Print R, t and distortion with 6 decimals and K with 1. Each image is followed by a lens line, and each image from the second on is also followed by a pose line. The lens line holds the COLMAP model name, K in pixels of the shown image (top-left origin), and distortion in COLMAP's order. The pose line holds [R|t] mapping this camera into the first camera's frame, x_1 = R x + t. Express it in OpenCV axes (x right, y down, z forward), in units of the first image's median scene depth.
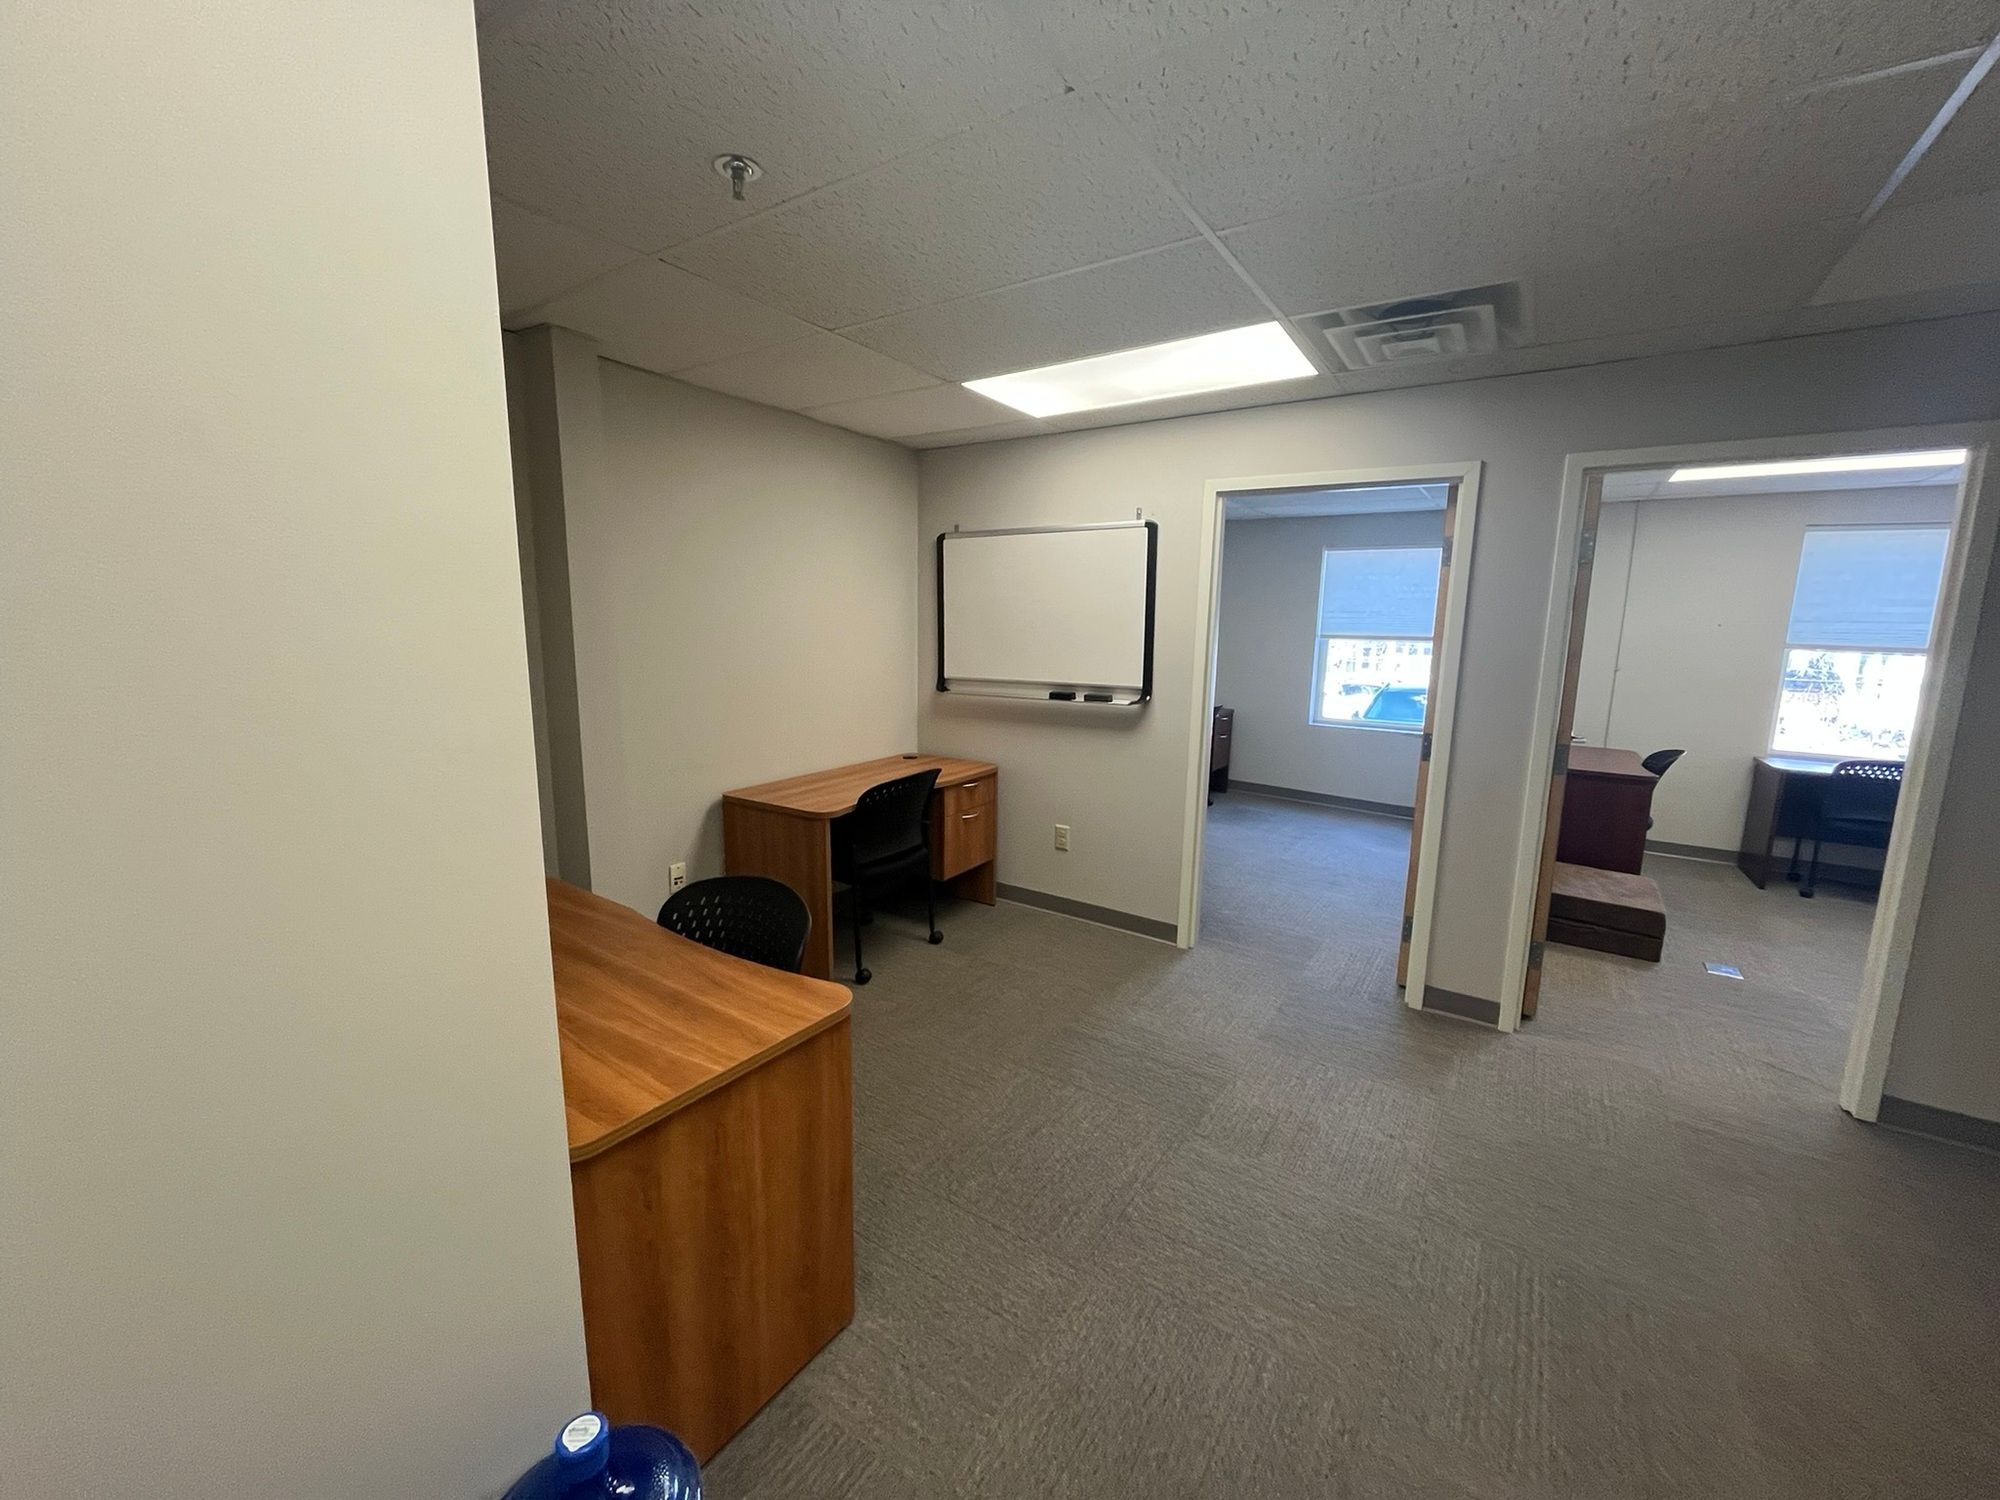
lens RADIAL K [[810.0, 0, 1008.4], [0, 810.0, 746.8], [0, 0, 1]] dist [-0.001922, -0.000347]
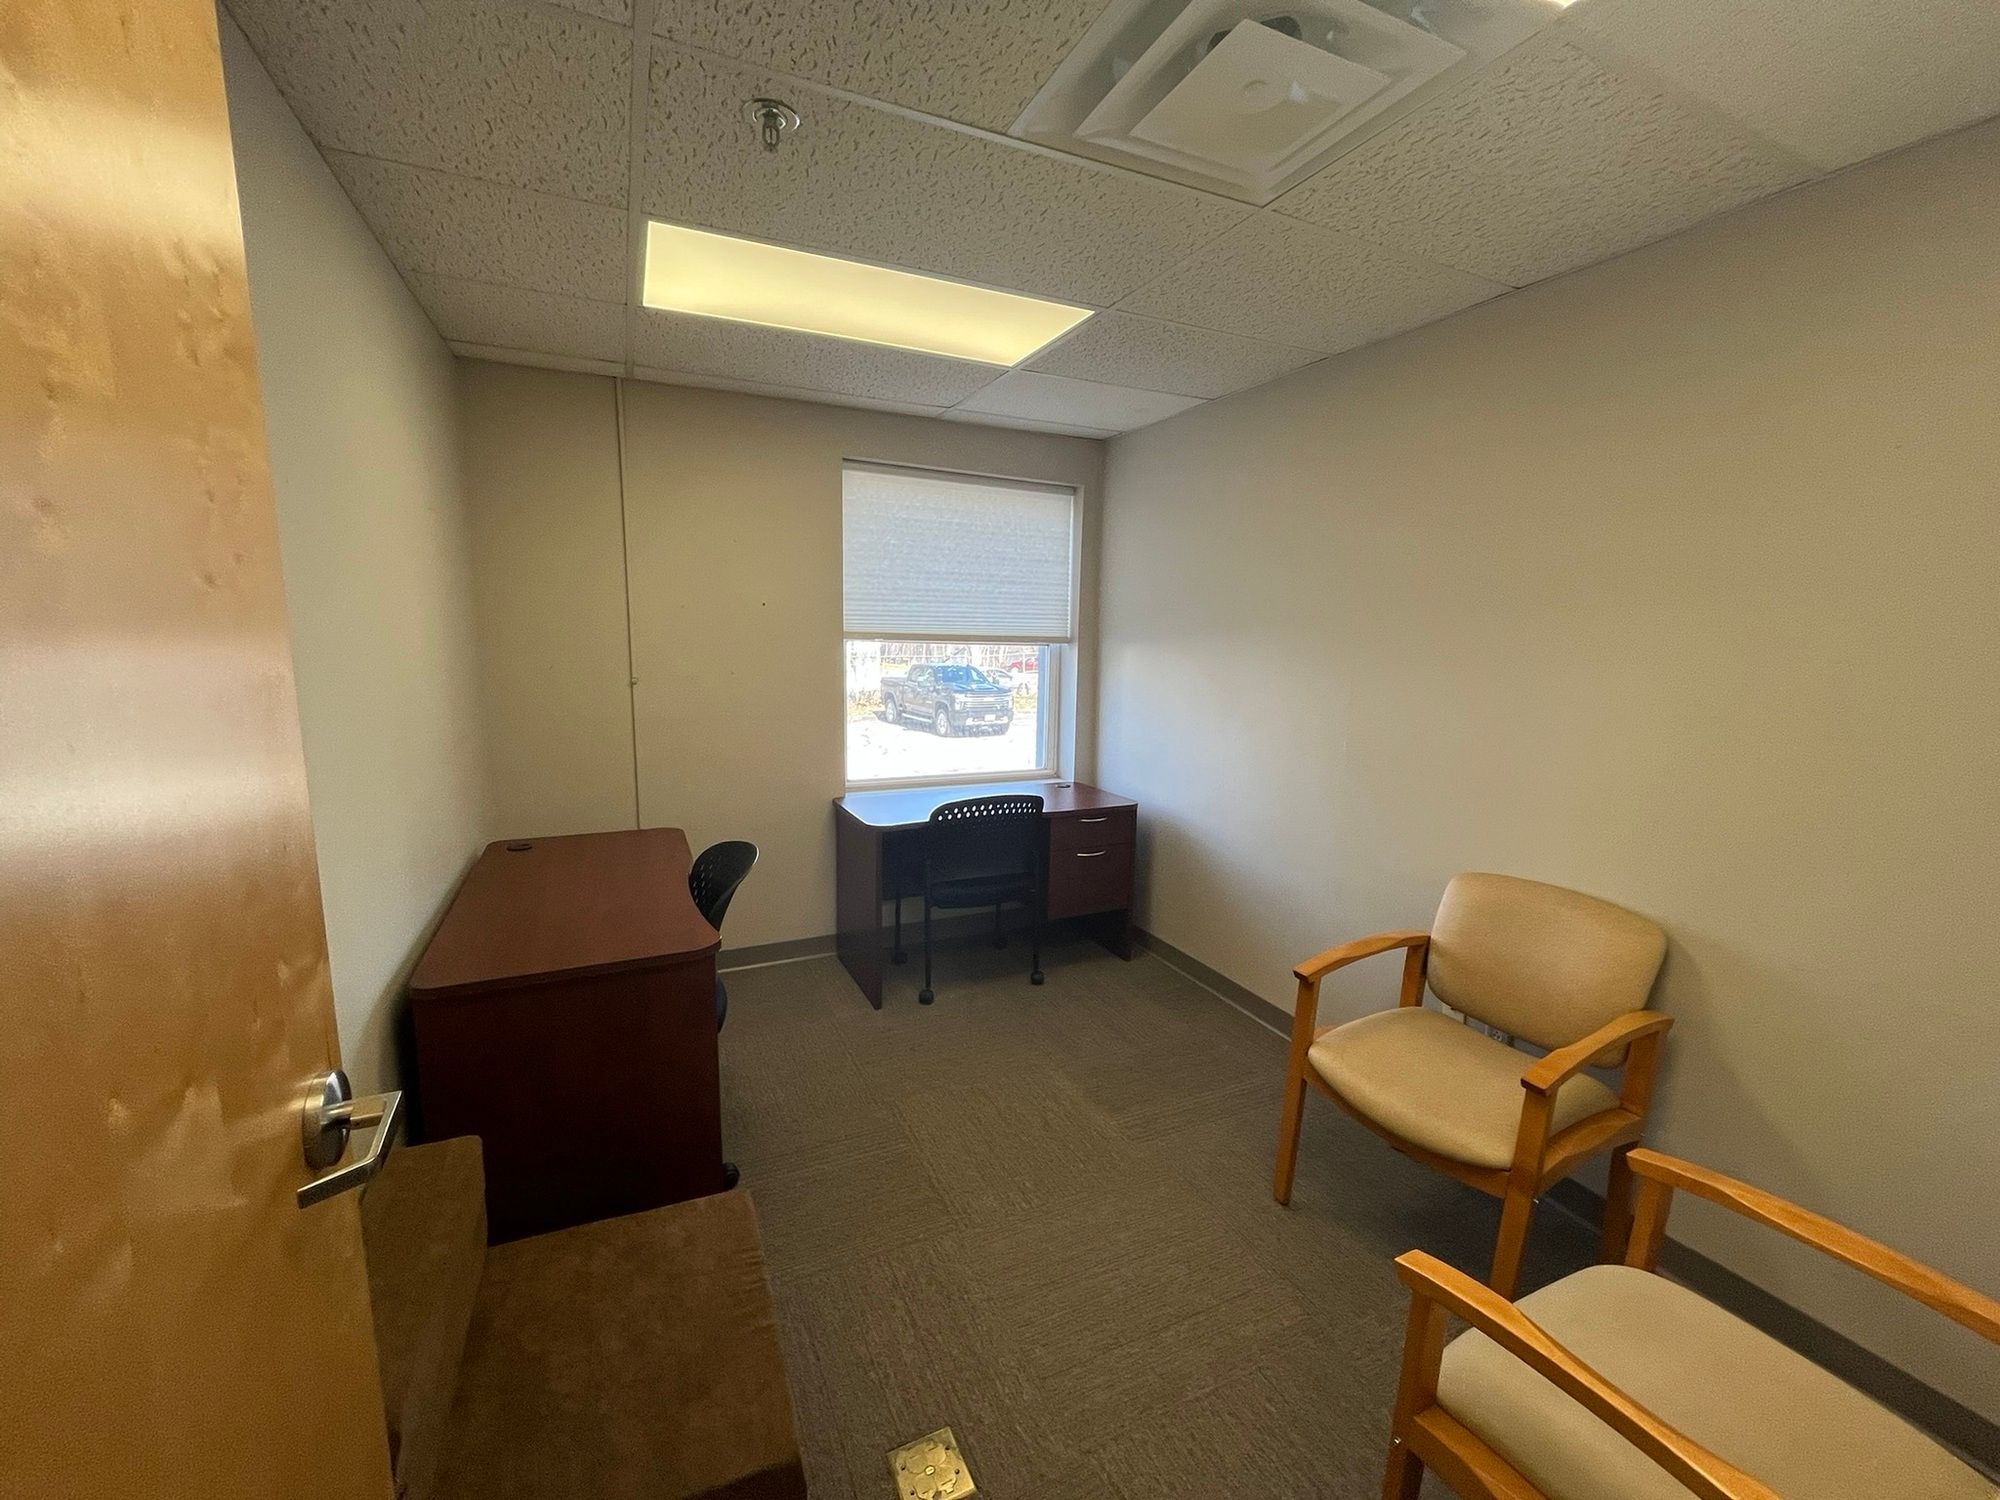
lens RADIAL K [[810.0, 0, 1008.4], [0, 810.0, 746.8], [0, 0, 1]] dist [-0.001922, -0.000347]
pose [[0.522884, -0.136098, 0.841469, 0.450257], [0.127861, 0.988525, 0.080431, -0.069931], [-0.842760, 0.065534, 0.534286, 0.530410]]
